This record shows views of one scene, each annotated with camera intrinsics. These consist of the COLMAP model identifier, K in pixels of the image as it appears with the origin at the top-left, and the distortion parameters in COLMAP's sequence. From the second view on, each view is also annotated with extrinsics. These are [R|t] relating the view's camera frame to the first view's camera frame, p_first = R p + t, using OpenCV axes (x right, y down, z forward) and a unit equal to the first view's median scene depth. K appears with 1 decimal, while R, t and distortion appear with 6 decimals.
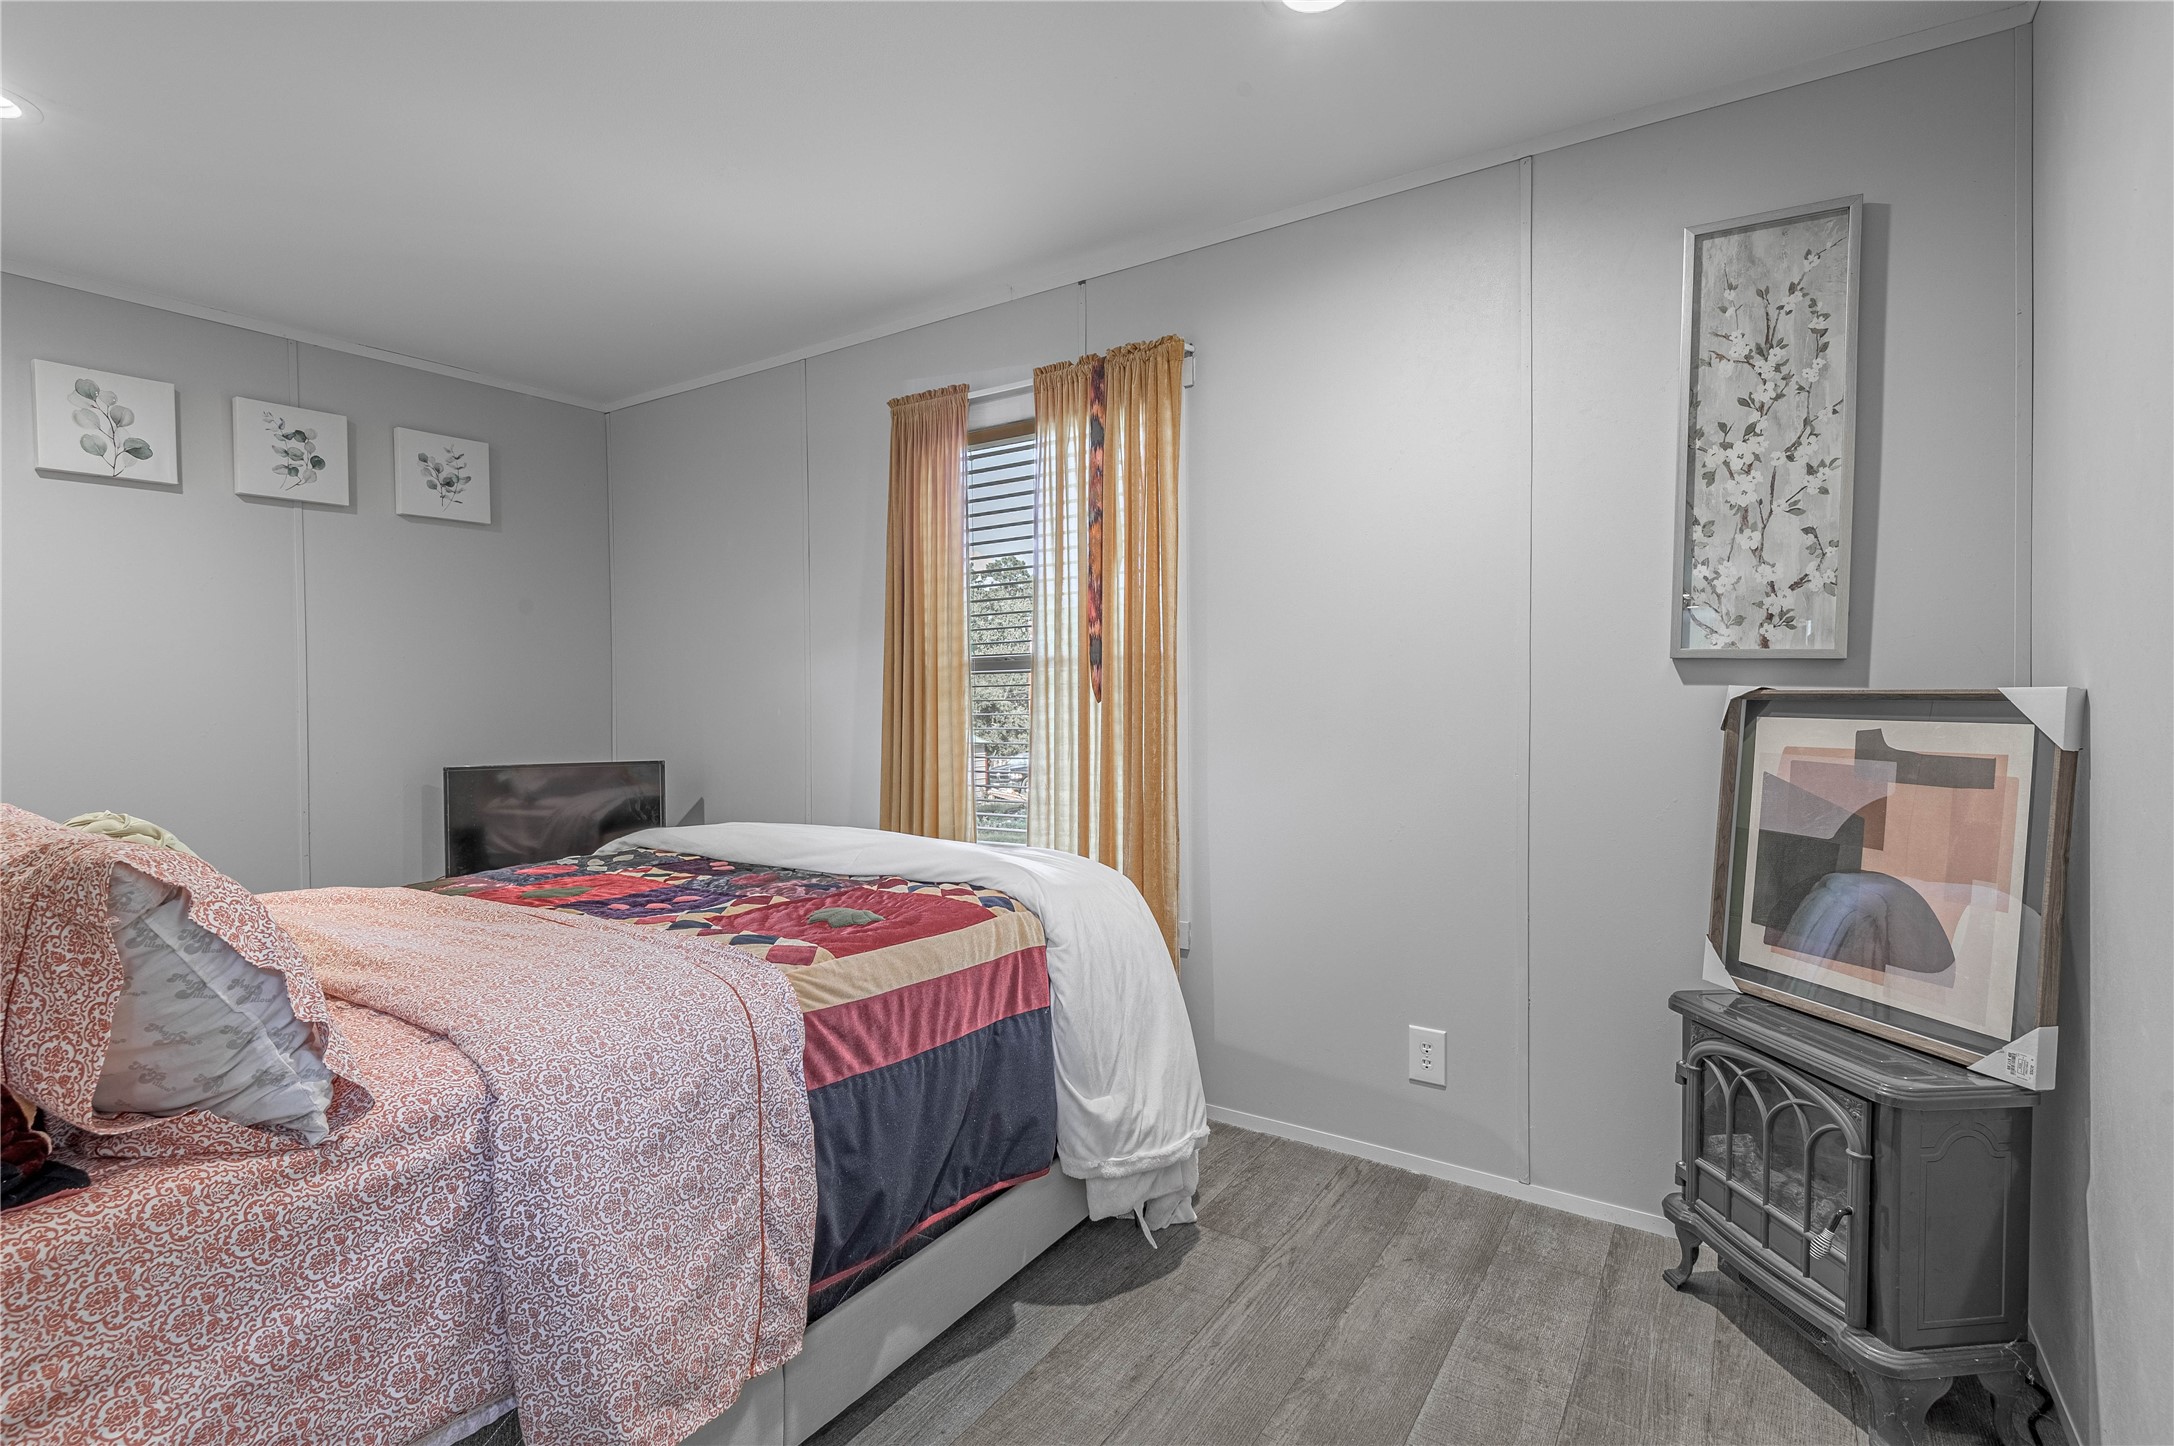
lens RADIAL K [[1000.6, 0, 1092.6], [0, 1000.6, 726.5], [0, 0, 1]] dist [0.015605, -0.012003]
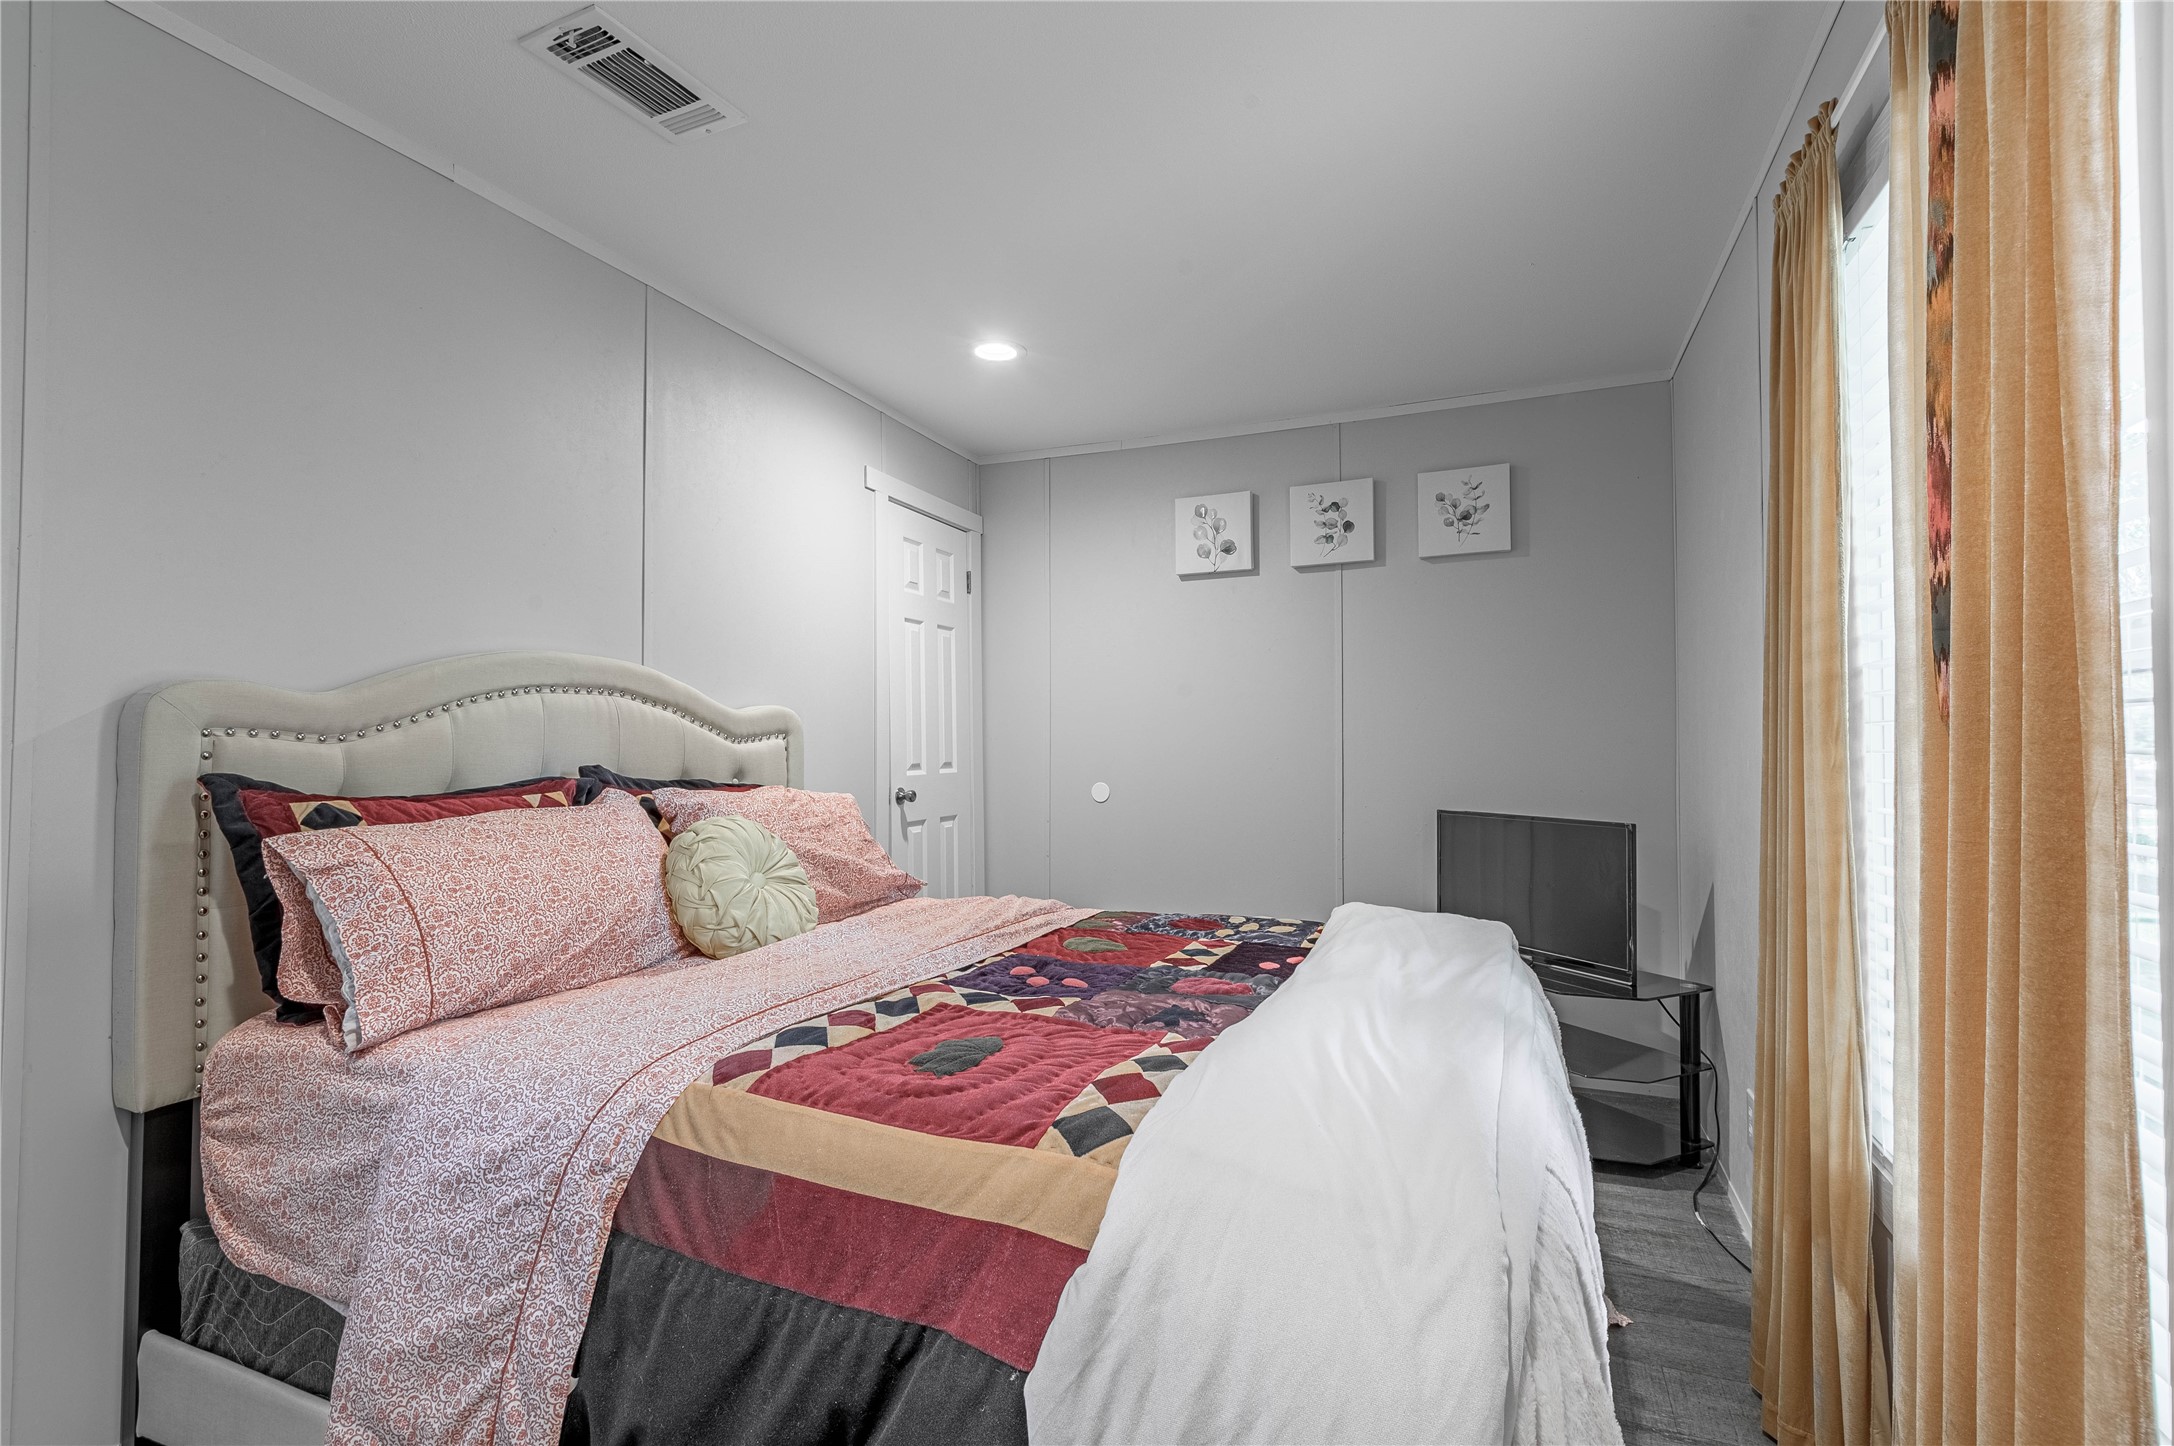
lens RADIAL K [[1000.6, 0, 1092.5], [0, 1000.6, 721.7], [0, 0, 1]] dist [0.015605, -0.012003]
pose [[0.196499, -0.011230, -0.980440, 0.261150], [-0.028338, 0.999452, -0.017127, -0.020893], [0.980095, 0.031149, 0.196073, 0.526919]]
